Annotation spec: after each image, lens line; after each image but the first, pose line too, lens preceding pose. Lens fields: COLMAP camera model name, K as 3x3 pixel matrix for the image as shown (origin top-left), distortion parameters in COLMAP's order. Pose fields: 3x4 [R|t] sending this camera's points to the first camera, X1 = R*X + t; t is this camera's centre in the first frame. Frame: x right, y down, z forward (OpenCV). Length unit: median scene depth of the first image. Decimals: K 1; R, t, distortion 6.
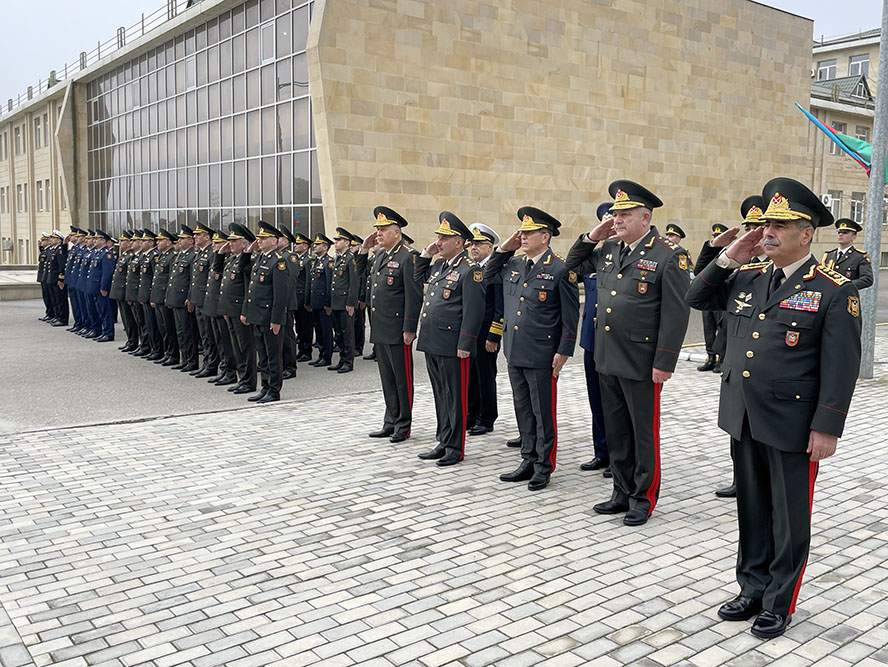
lens RADIAL K [[817.6, 0, 446.0], [0, 817.6, 306.8], [0, 0, 1]] dist [0.053457, 0.000000]
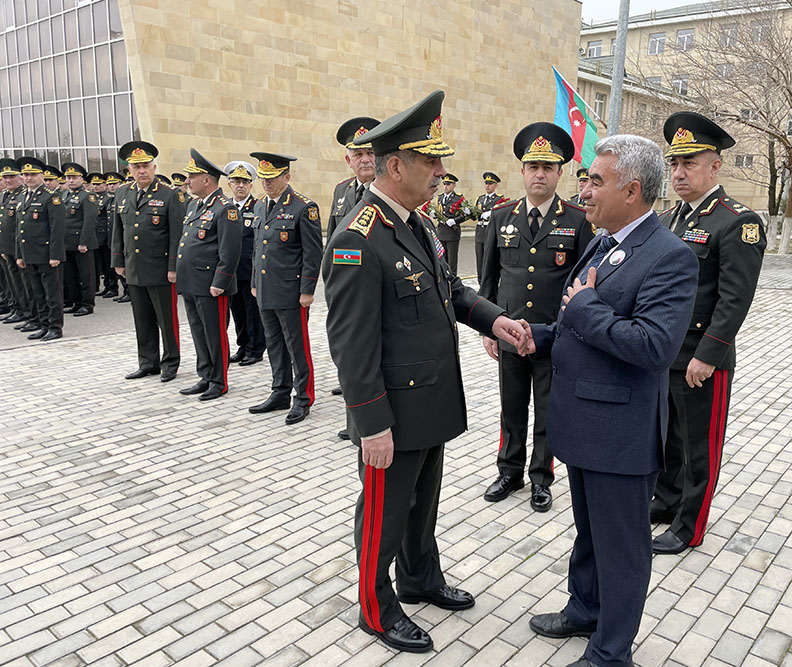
lens RADIAL K [[676.6, 0, 445.2], [0, 676.6, 328.7], [0, 0, 1]] dist [0.086803, -0.112000]
pose [[0.975931, -0.029455, 0.216082, 0.027670], [0.002360, 0.992205, 0.124593, -0.000614], [-0.218068, -0.121084, 0.968393, 0.027491]]
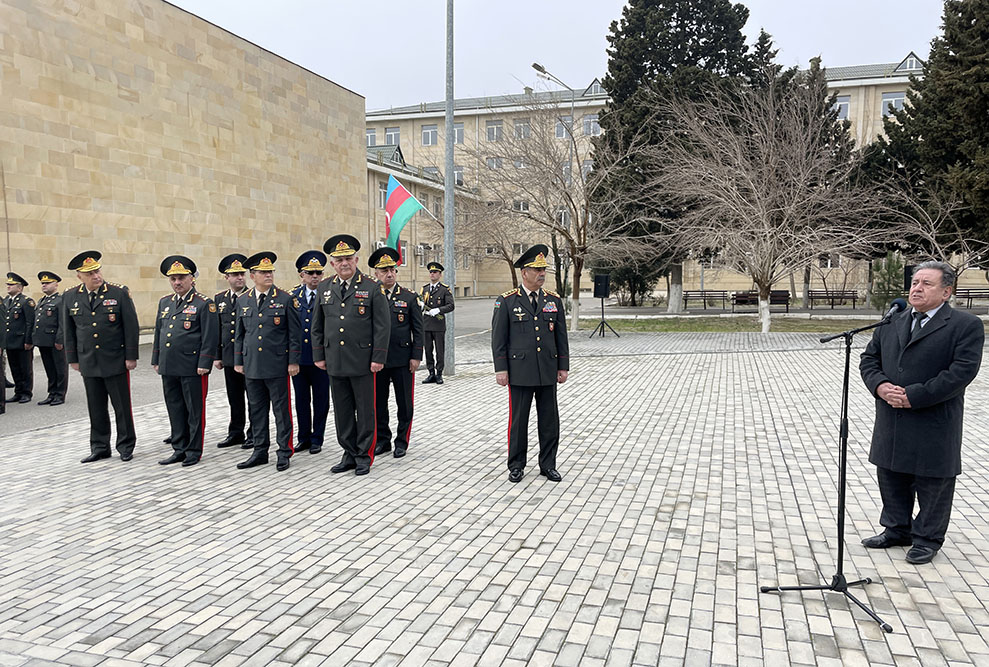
lens RADIAL K [[743.8, 0, 496.8], [0, 743.8, 367.2], [0, 0, 1]] dist [0.072199, -0.095708]
pose [[0.827310, -0.075857, 0.556601, -0.059768], [0.055678, 0.997034, 0.053124, 0.003943], [-0.558980, -0.012960, 0.829080, -0.044824]]
